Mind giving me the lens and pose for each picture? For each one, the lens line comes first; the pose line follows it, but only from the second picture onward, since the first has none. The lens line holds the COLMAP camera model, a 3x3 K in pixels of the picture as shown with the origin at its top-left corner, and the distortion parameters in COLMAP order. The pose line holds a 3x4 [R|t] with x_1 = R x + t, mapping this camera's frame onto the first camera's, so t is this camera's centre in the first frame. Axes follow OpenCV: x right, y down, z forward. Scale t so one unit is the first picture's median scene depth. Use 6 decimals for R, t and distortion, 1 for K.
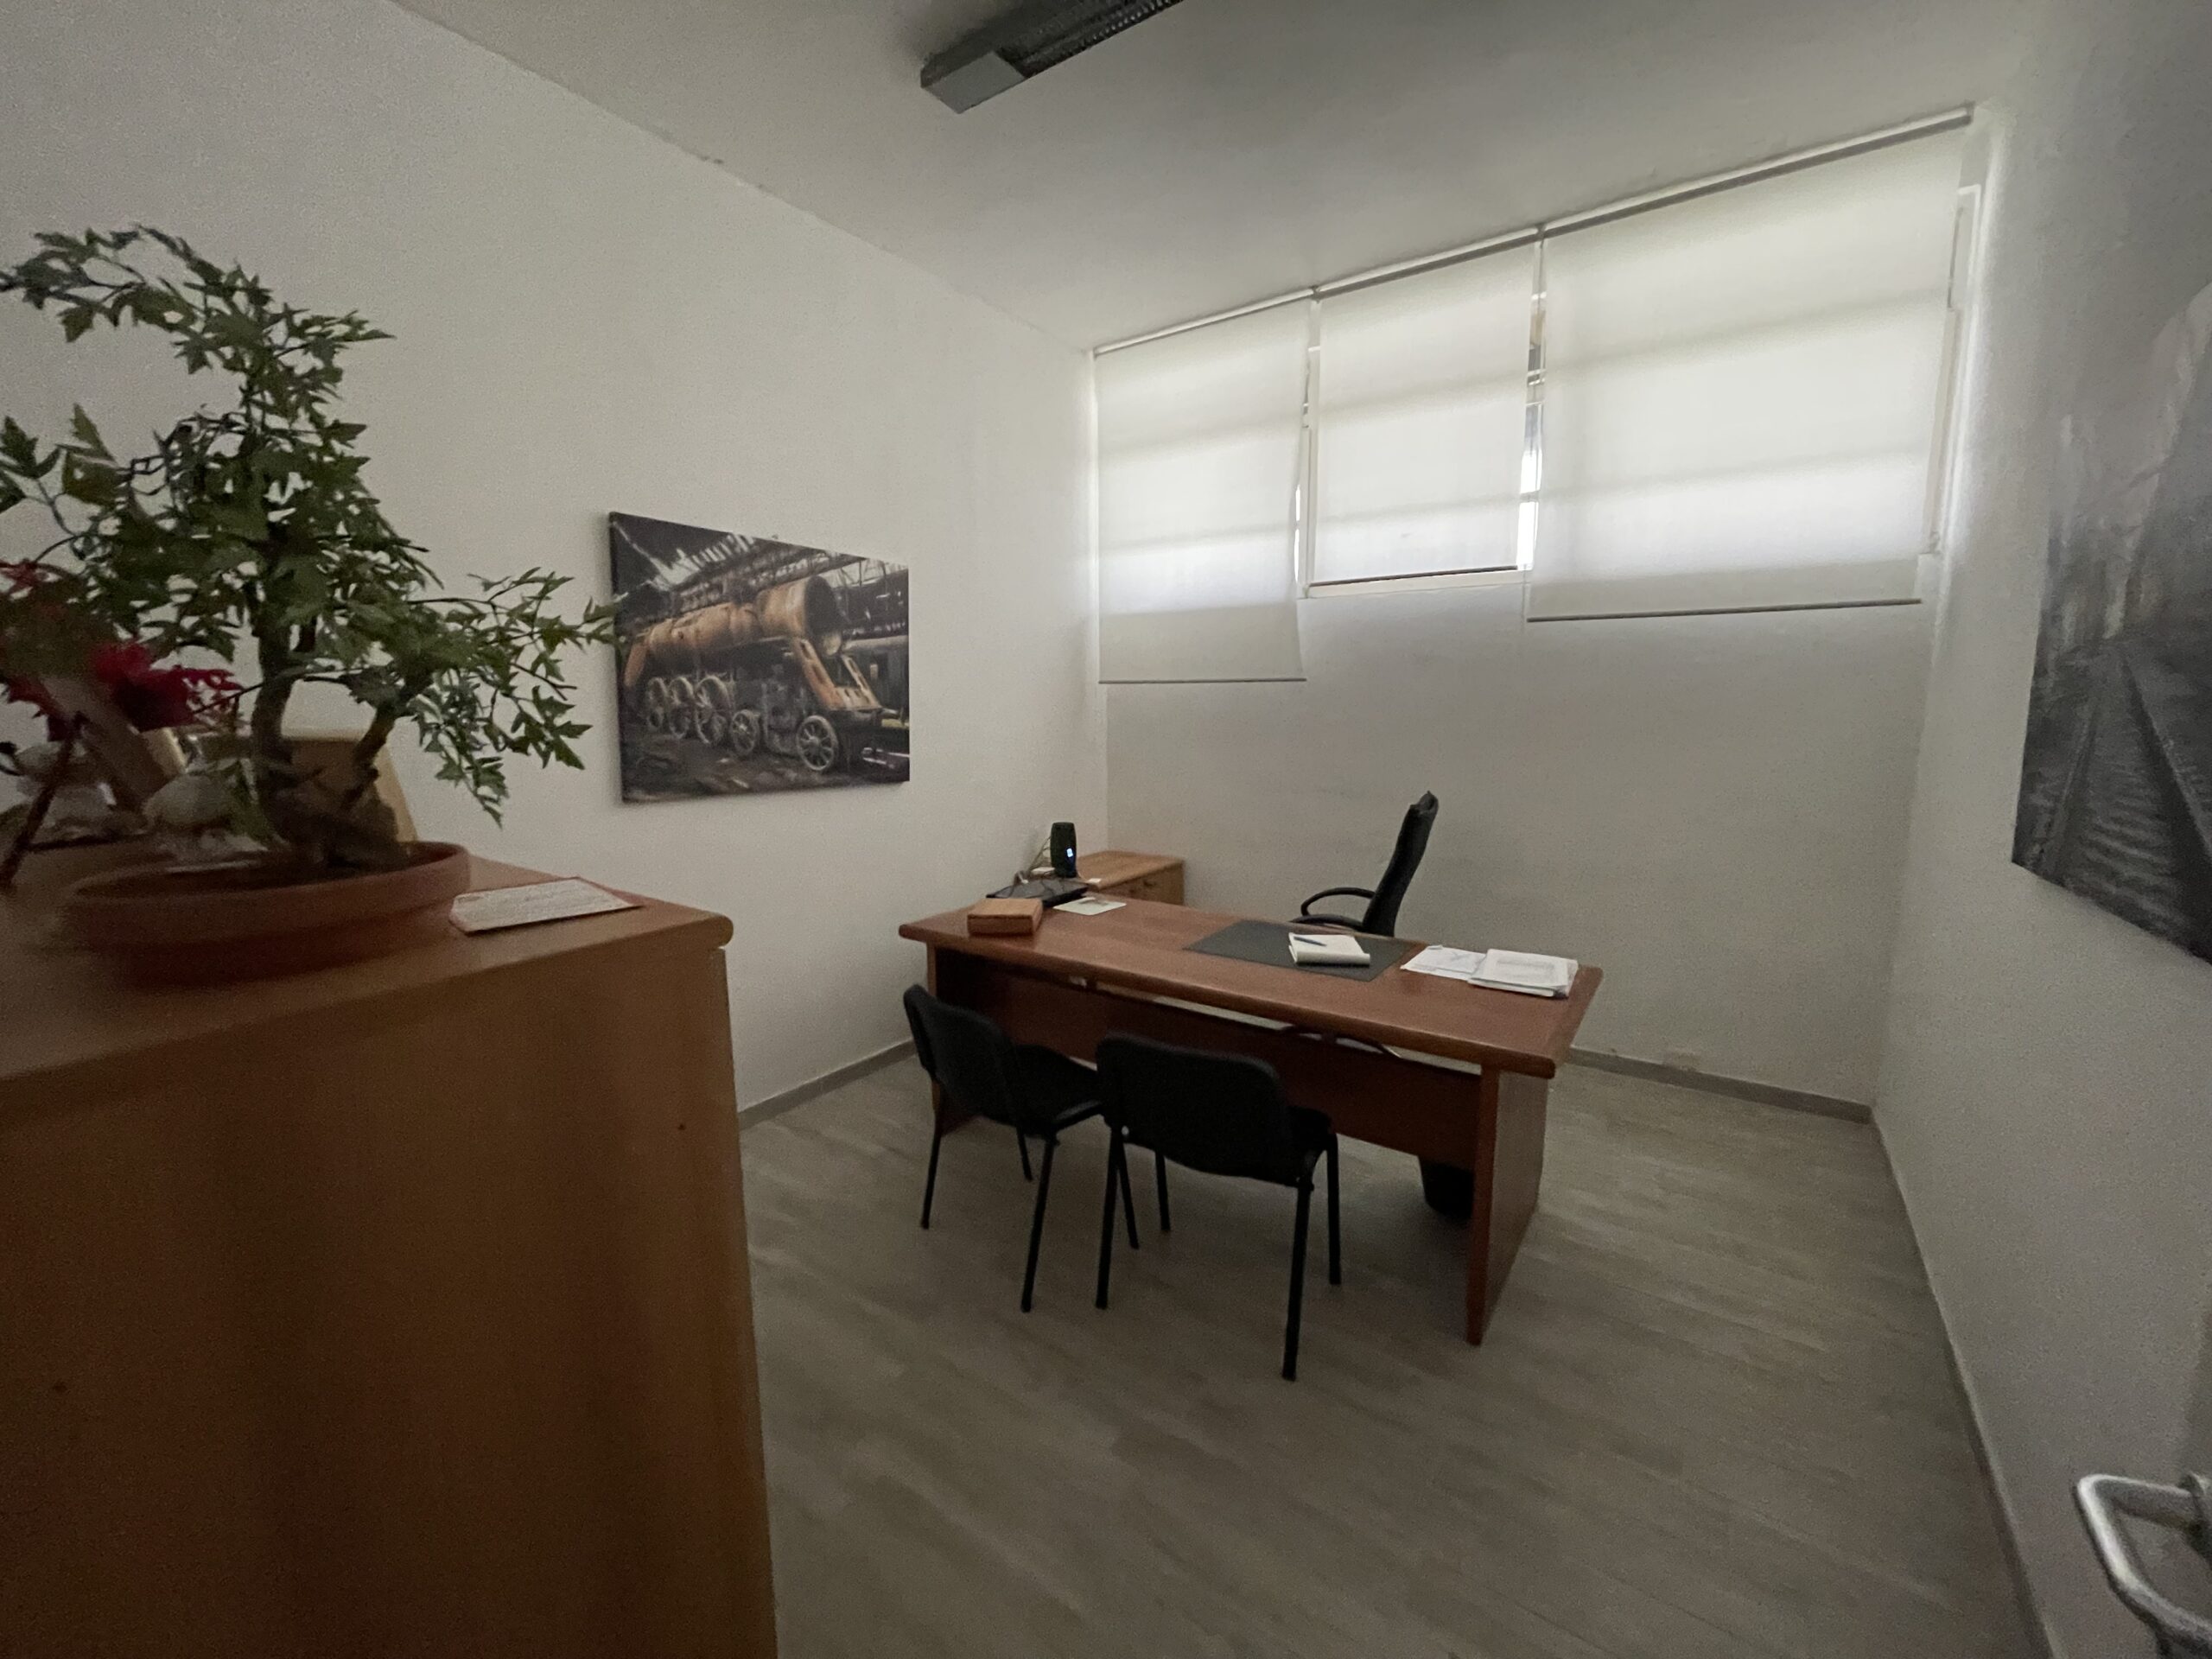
lens RADIAL K [[889.5, 0, 1108.8], [0, 889.5, 828.2], [0, 0, 1]] dist [0.003285, -0.000242]
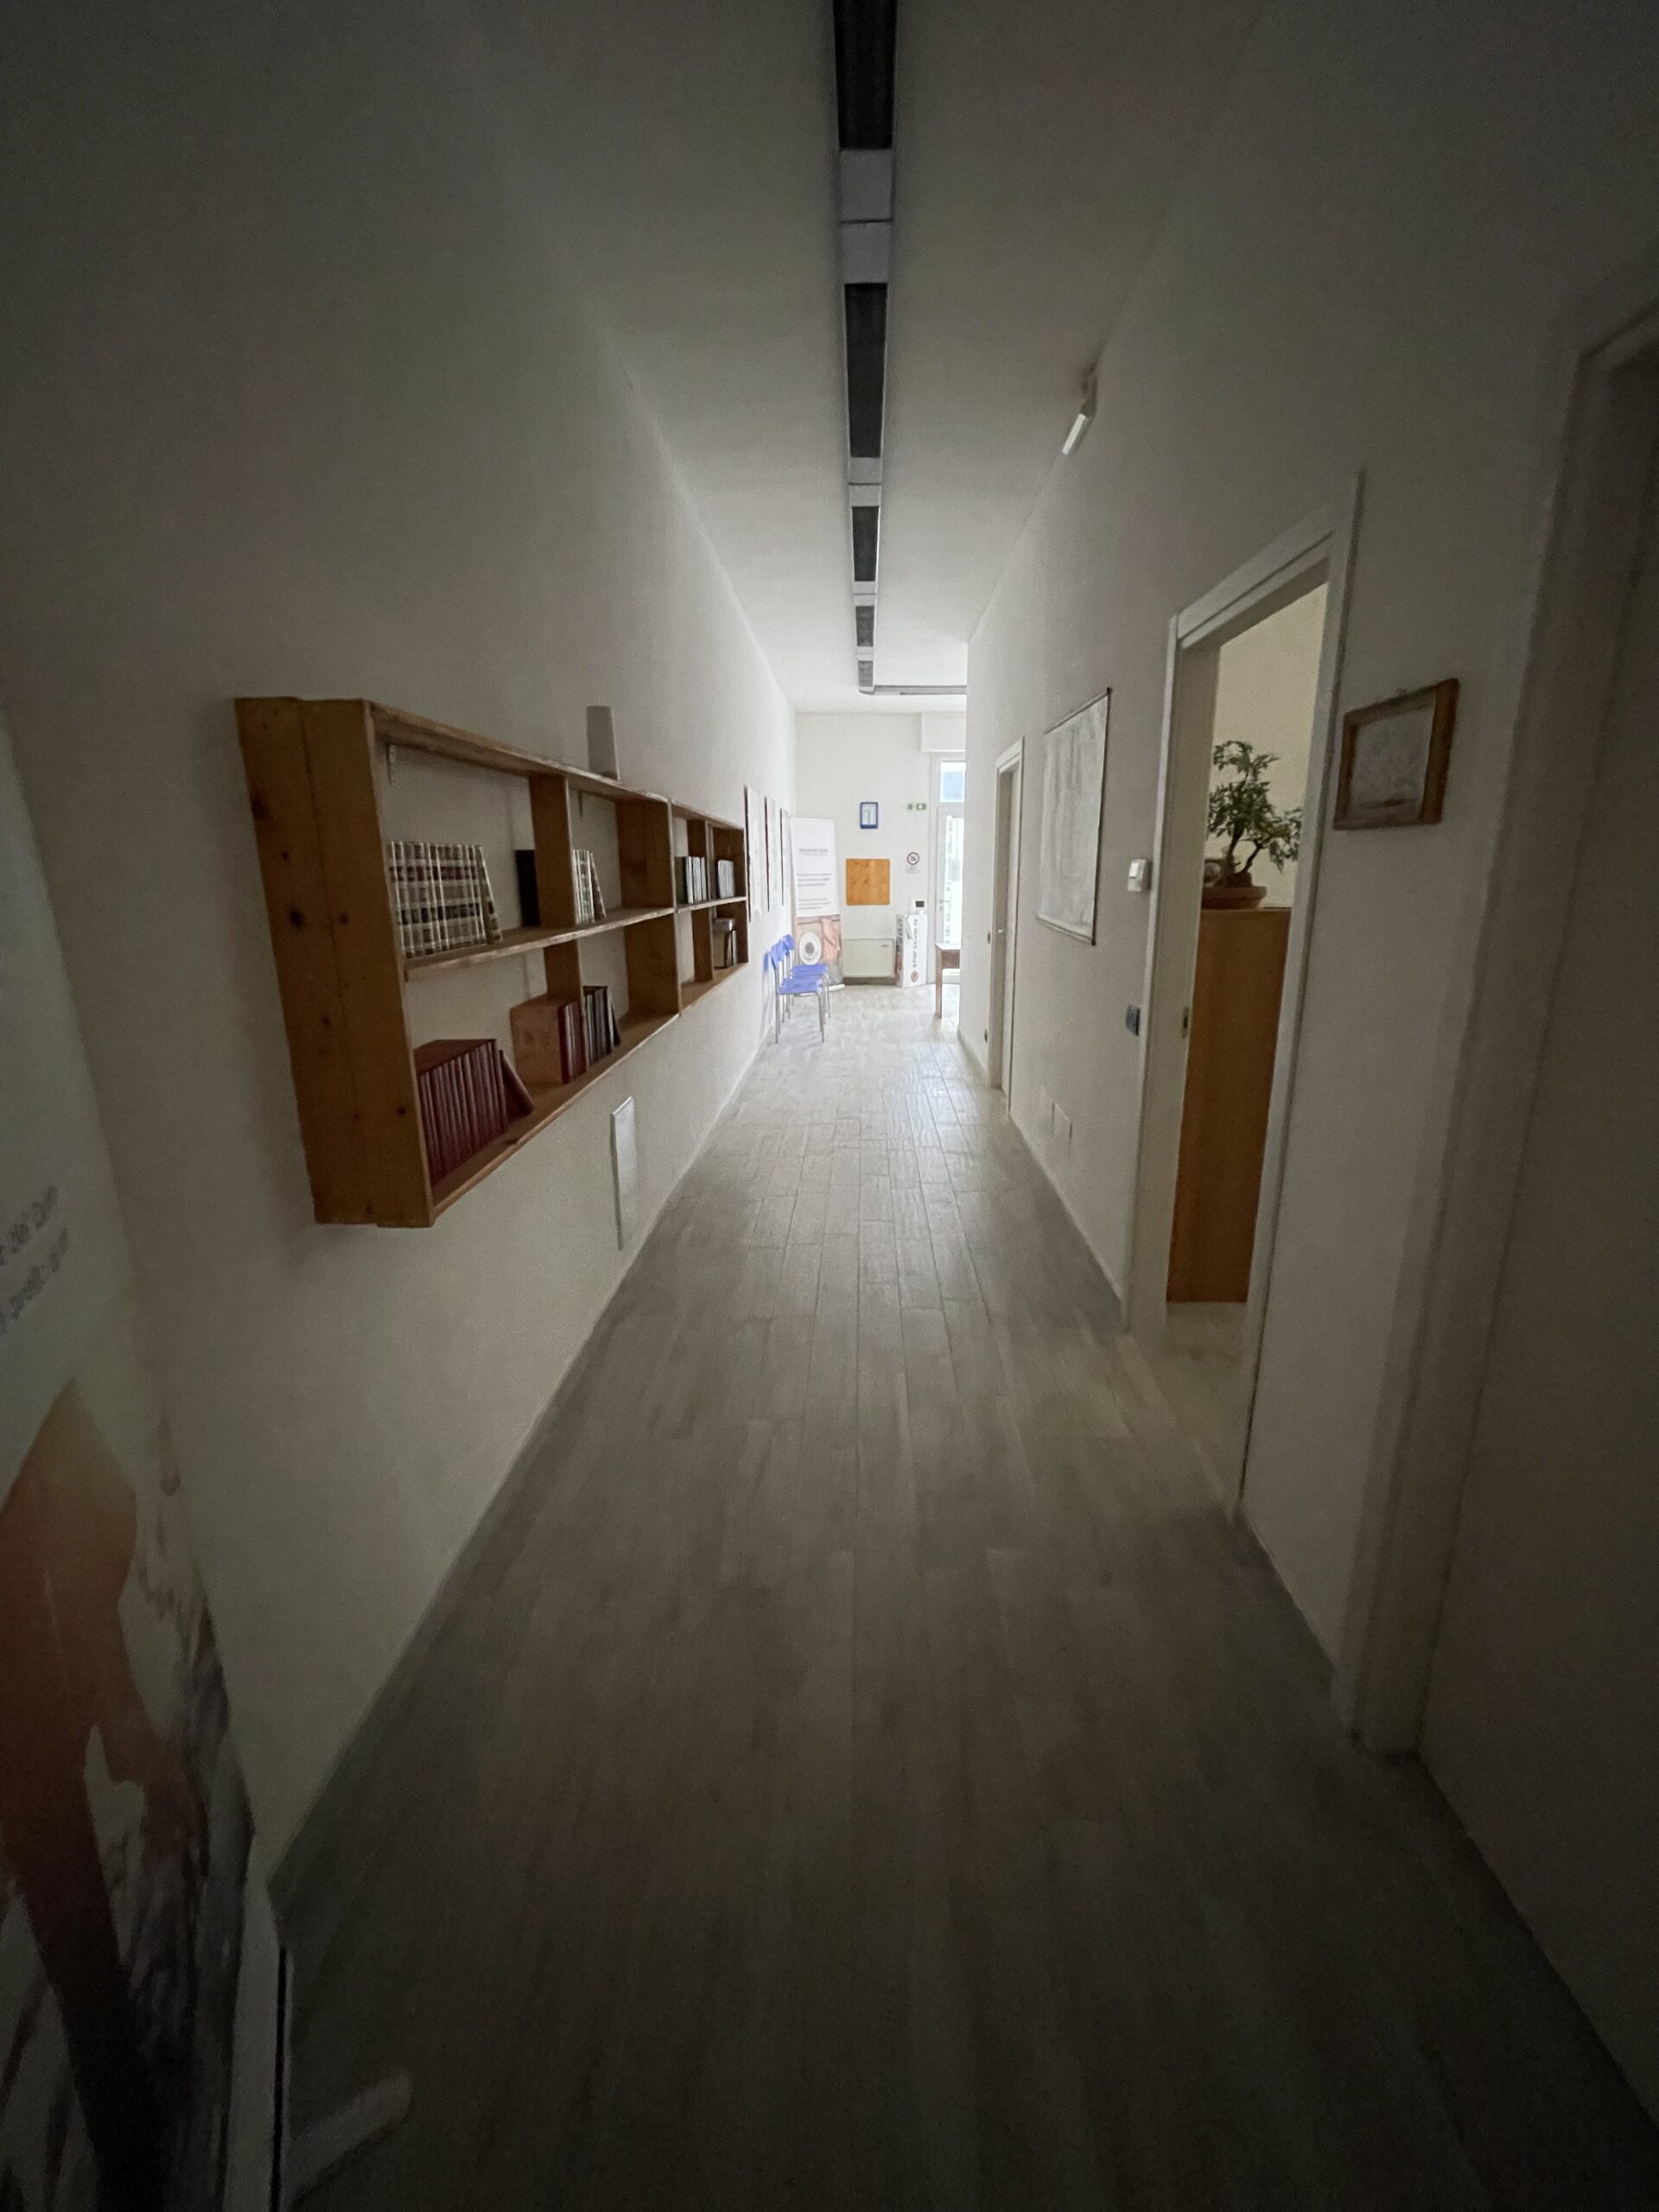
lens RADIAL K [[889.5, 0, 823.4], [0, 889.5, 1101.6], [0, 0, 1]] dist [0.003285, -0.000242]
pose [[0.537119, 0.219812, -0.814362, 1.853130], [-0.097757, 0.975165, 0.198739, 0.421517], [0.837823, -0.027137, 0.545267, -3.183851]]
